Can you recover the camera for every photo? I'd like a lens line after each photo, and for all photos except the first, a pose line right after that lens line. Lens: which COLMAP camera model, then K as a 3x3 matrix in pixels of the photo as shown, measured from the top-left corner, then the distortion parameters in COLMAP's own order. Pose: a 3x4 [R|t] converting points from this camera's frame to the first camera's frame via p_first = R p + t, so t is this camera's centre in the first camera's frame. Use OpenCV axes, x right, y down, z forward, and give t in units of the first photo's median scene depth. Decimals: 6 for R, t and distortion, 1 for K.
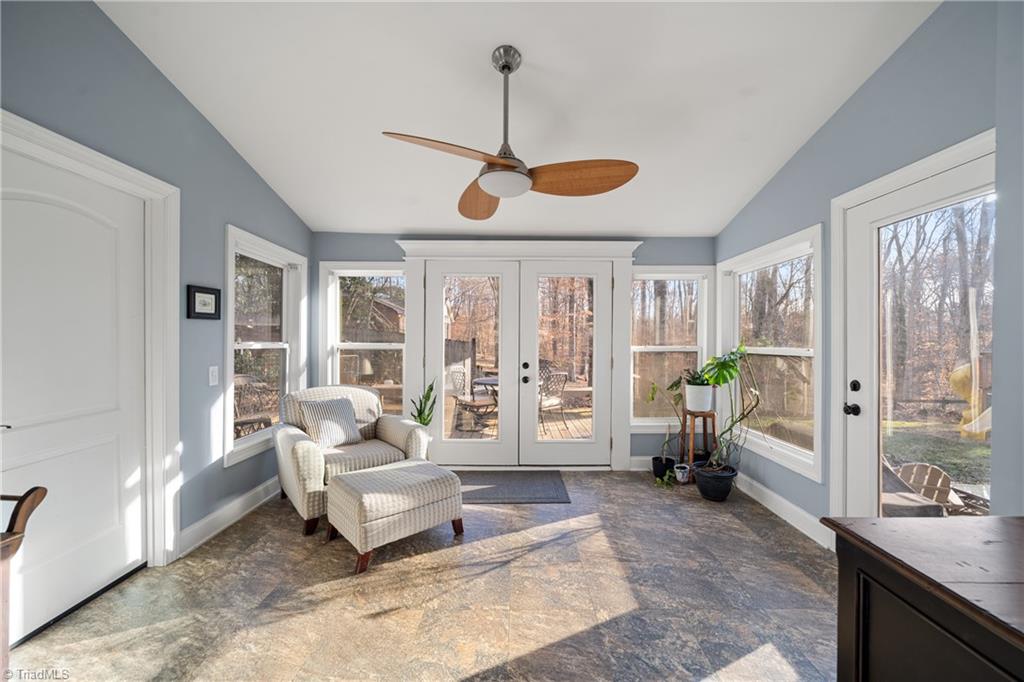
lens RADIAL K [[393.9, 0, 521.9], [0, 393.9, 340.4], [0, 0, 1]] dist [-0.017405, 0.005128]
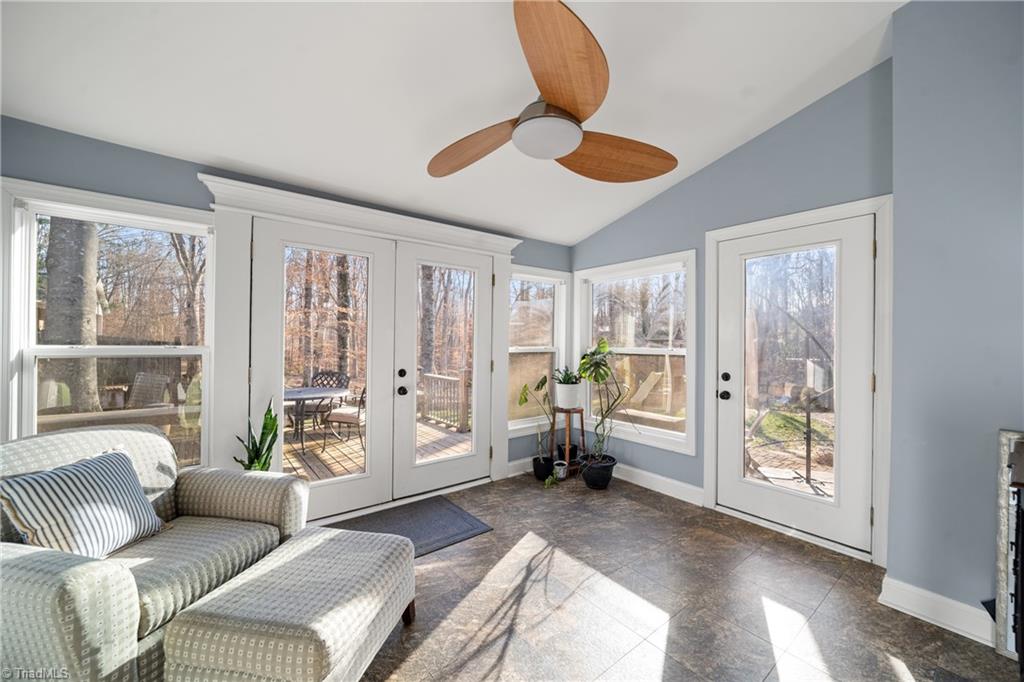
lens RADIAL K [[393.9, 0, 519.3], [0, 393.9, 340.1], [0, 0, 1]] dist [-0.017405, 0.005128]
pose [[0.785389, 0.003782, 0.618990, -0.337194], [-0.003708, 0.999992, -0.001406, -0.002200], [-0.618991, -0.001191, 0.785397, 0.260486]]
